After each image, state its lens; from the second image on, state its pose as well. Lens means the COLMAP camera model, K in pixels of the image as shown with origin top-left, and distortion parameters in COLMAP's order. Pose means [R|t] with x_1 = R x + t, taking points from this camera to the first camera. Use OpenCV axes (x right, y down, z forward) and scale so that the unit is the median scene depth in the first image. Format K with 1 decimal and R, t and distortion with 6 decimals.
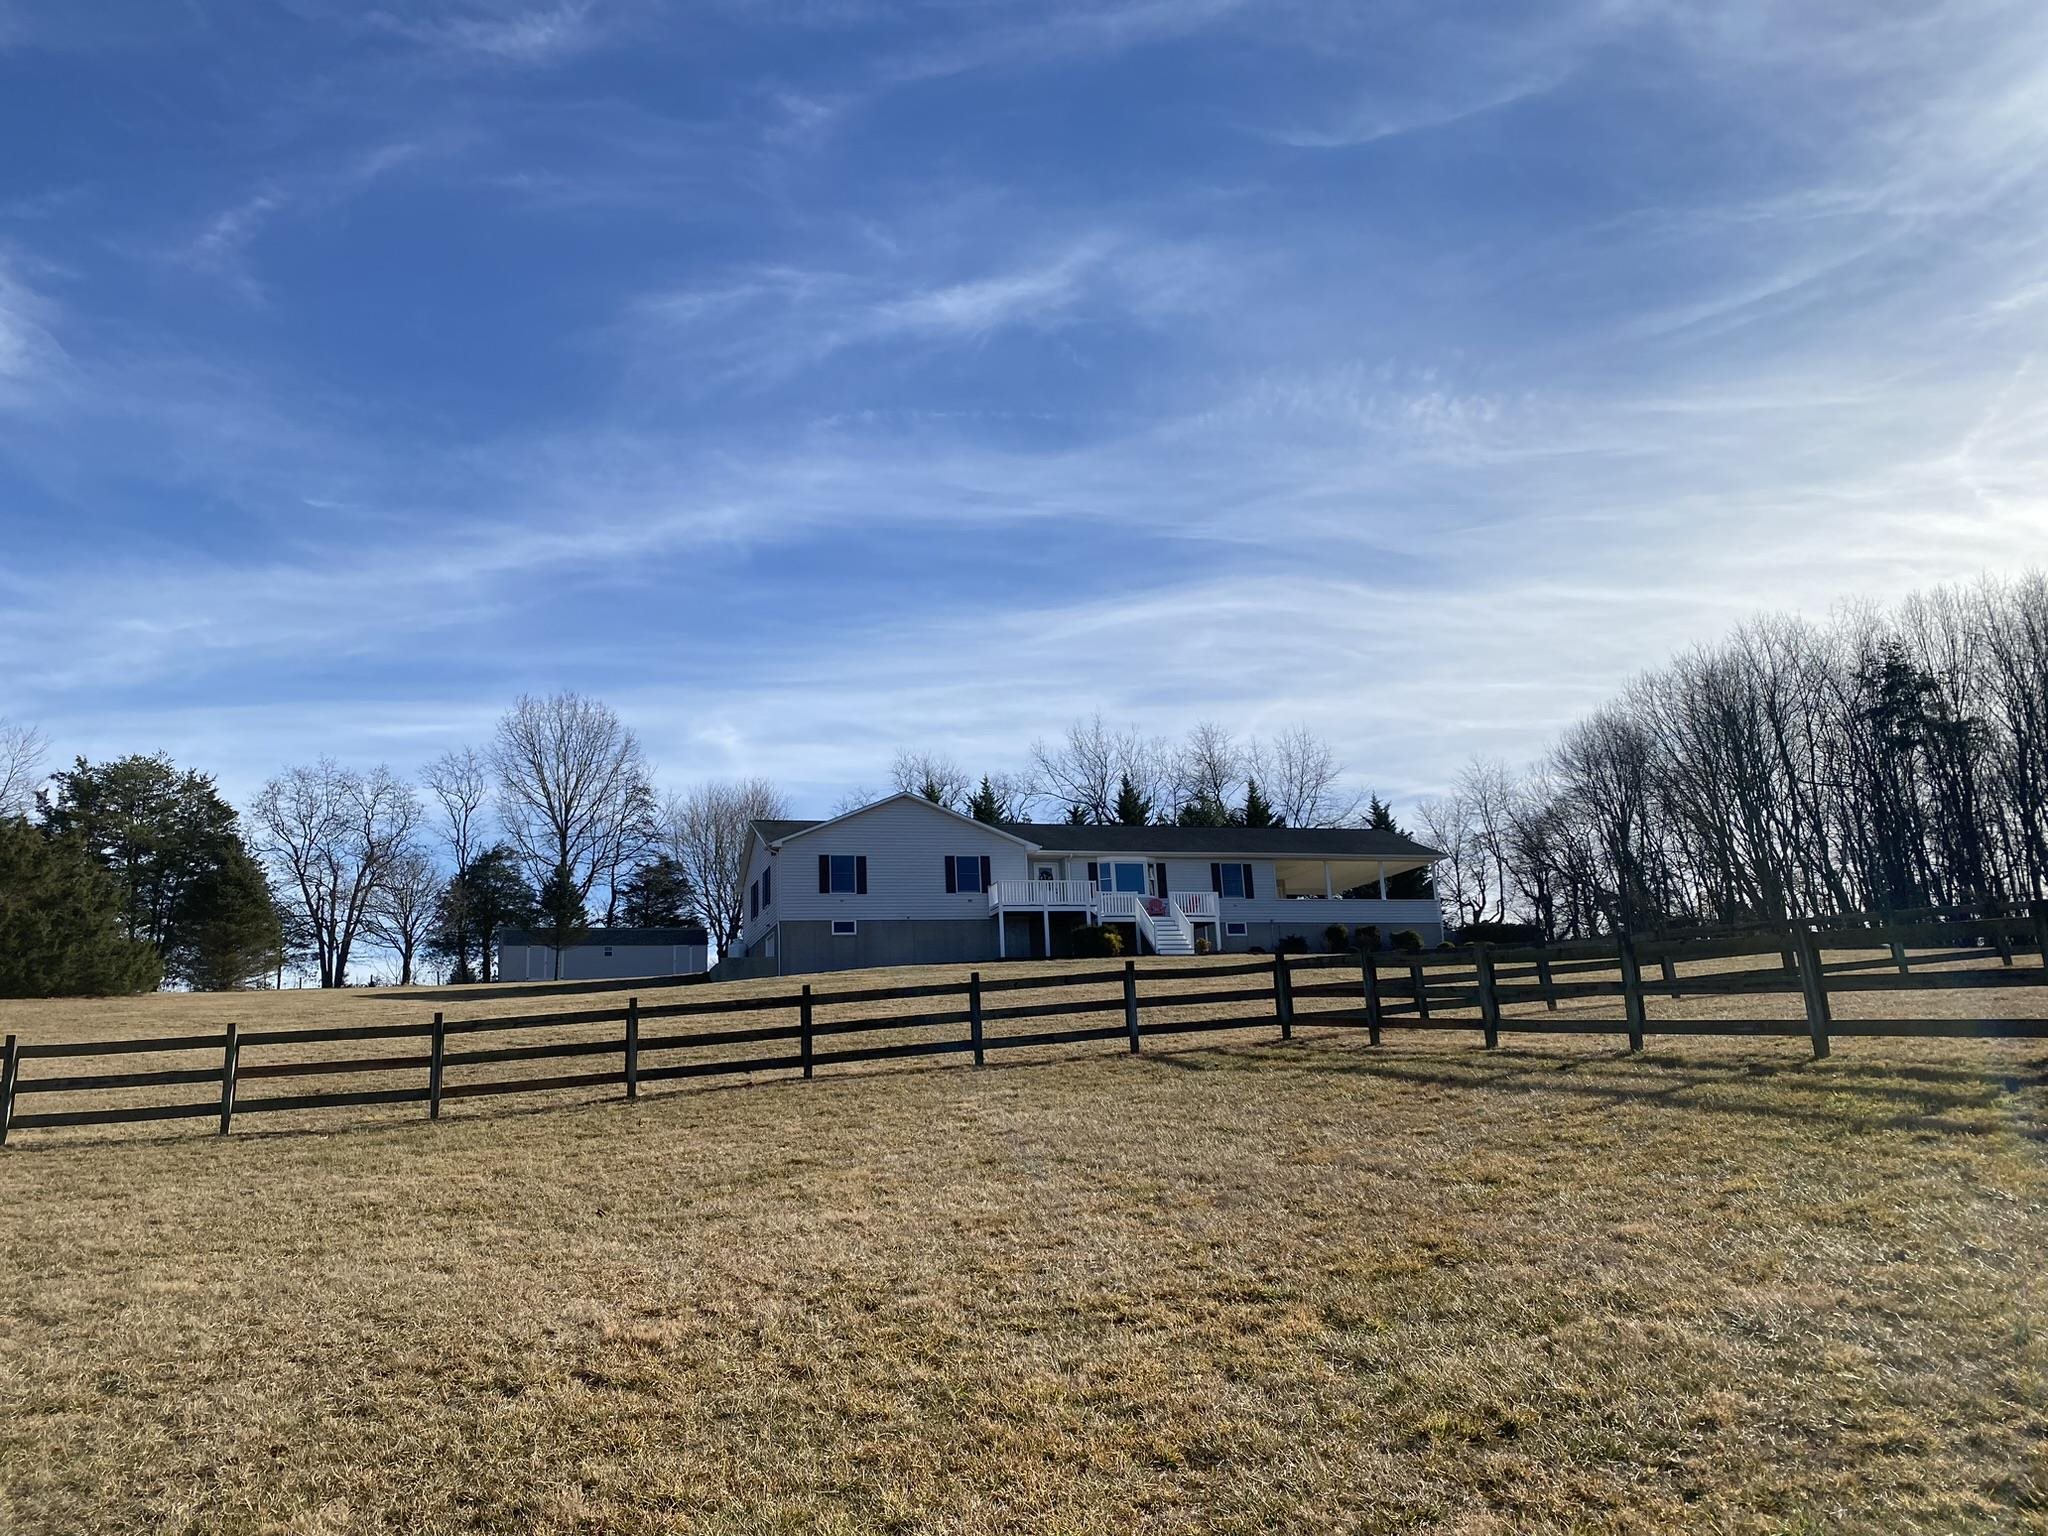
lens RADIAL K [[1534.7, 0, 1024.0], [0, 1534.7, 768.0], [0, 0, 1]] dist [0.058977, 0.001700]
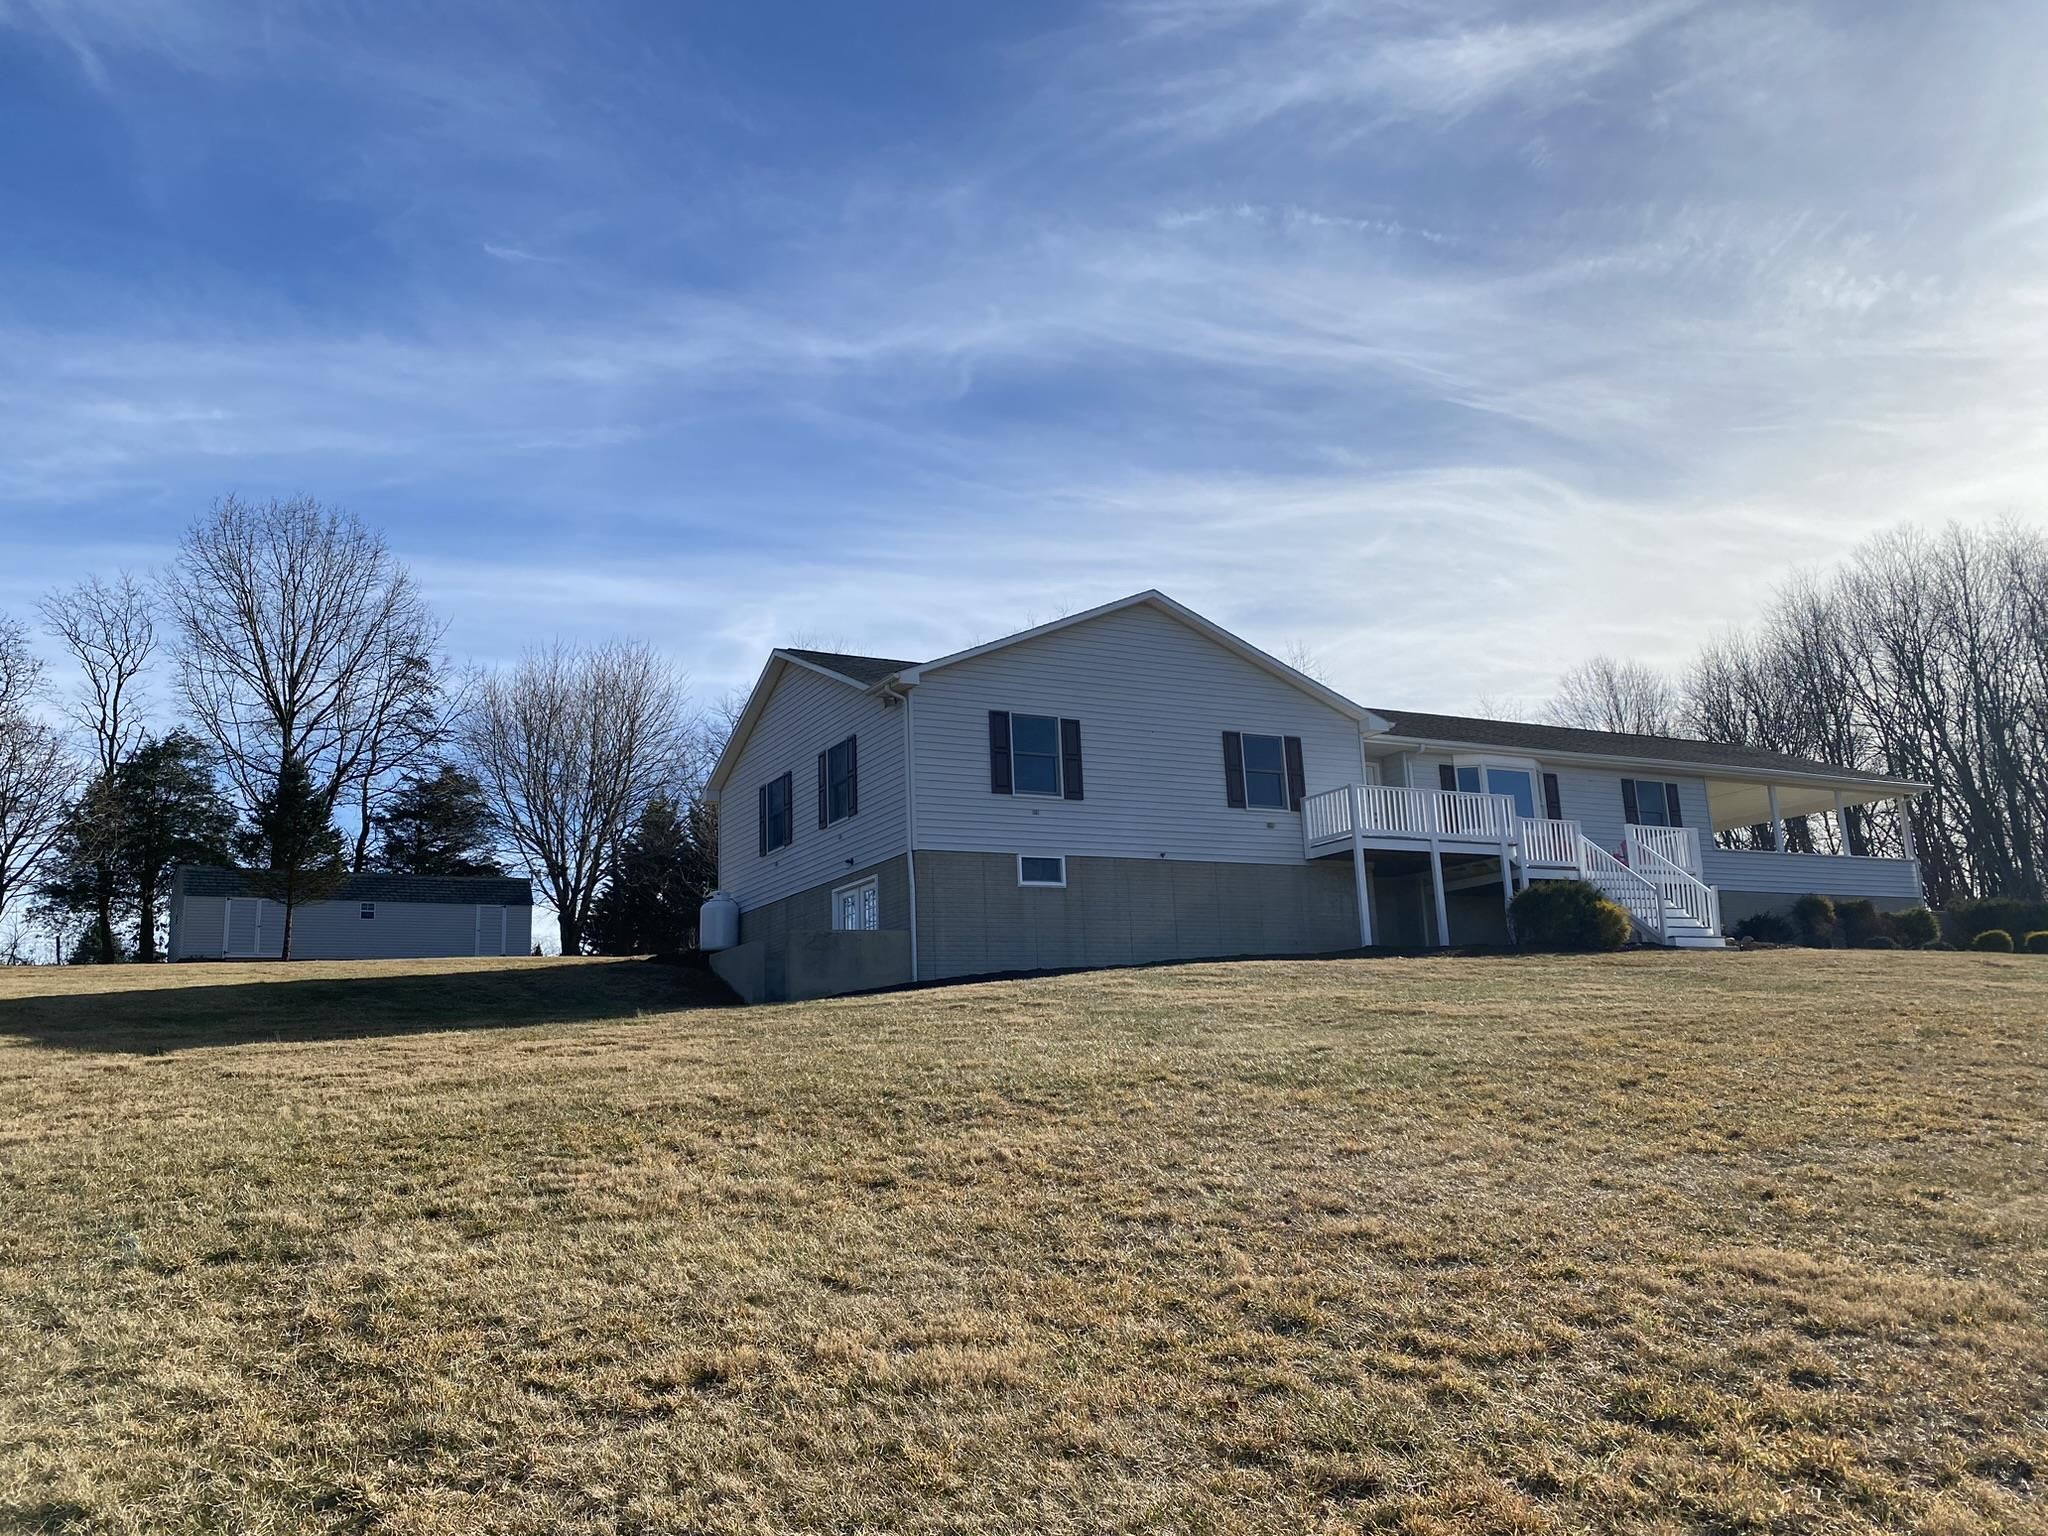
lens RADIAL K [[1542.5, 0, 1024.0], [0, 1542.5, 768.0], [0, 0, 1]] dist [0.004956, 0.005050]
pose [[0.980869, 0.043528, 0.189739, -0.127374], [-0.046493, 0.998856, 0.011205, 0.041708], [-0.189034, -0.019812, 0.981771, 0.339489]]
